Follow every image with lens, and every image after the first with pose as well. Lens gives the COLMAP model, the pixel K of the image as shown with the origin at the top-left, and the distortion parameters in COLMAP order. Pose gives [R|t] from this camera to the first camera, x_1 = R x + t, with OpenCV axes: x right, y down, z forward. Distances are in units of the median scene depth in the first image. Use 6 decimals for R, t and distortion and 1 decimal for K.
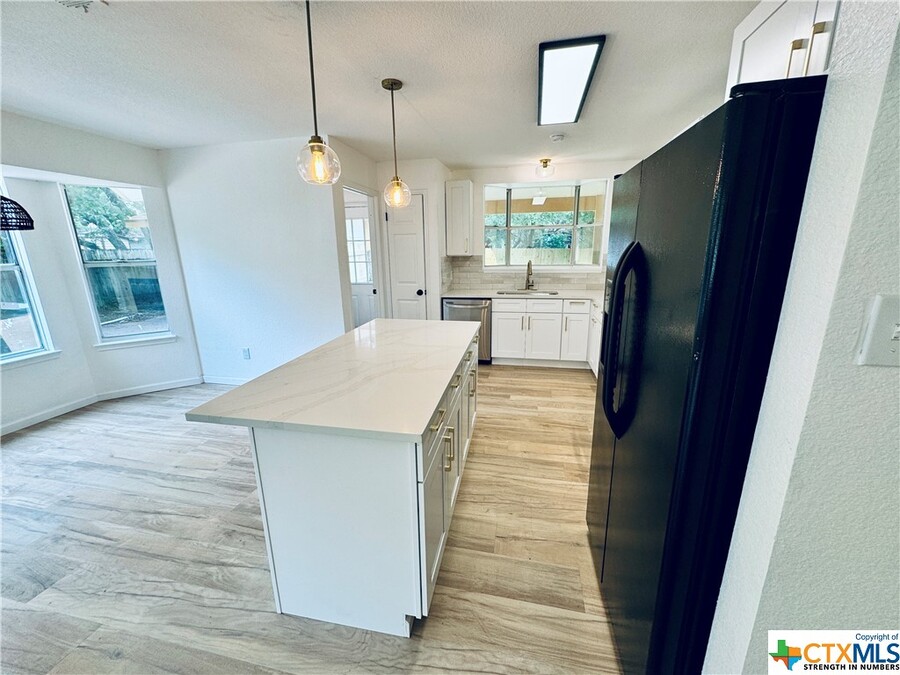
lens RADIAL K [[358.5, 0, 450.3], [0, 358.5, 339.4], [0, 0, 1]] dist [-0.002263, 0.000315]
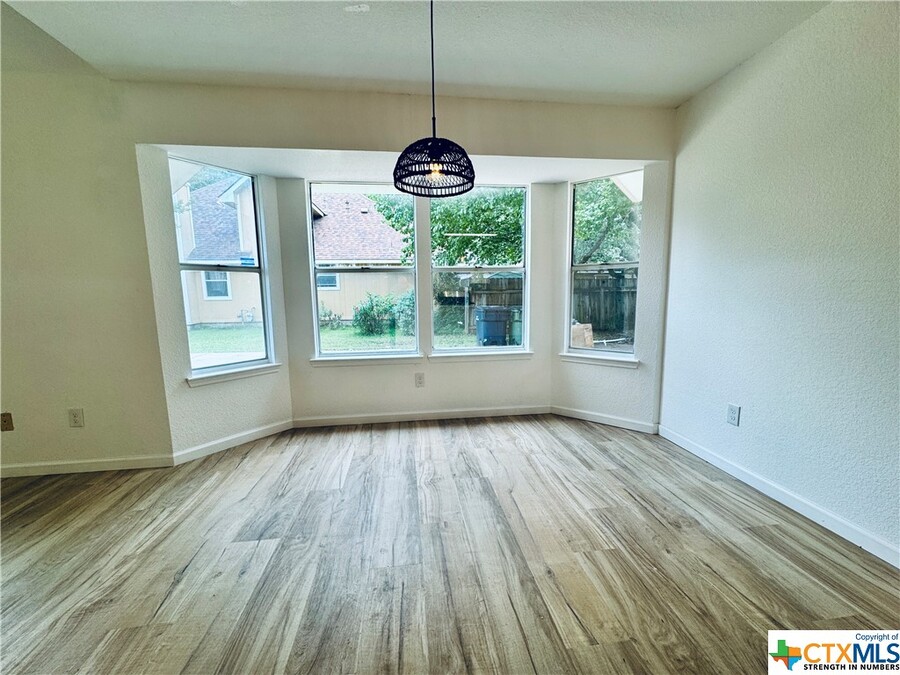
lens RADIAL K [[358.5, 0, 449.2], [0, 358.5, 338.1], [0, 0, 1]] dist [-0.002263, 0.000315]
pose [[0.331054, 0.129561, -0.934675, -0.238318], [-0.225524, 0.972687, 0.054951, -0.010436], [0.916265, 0.192600, 0.351231, 0.425268]]
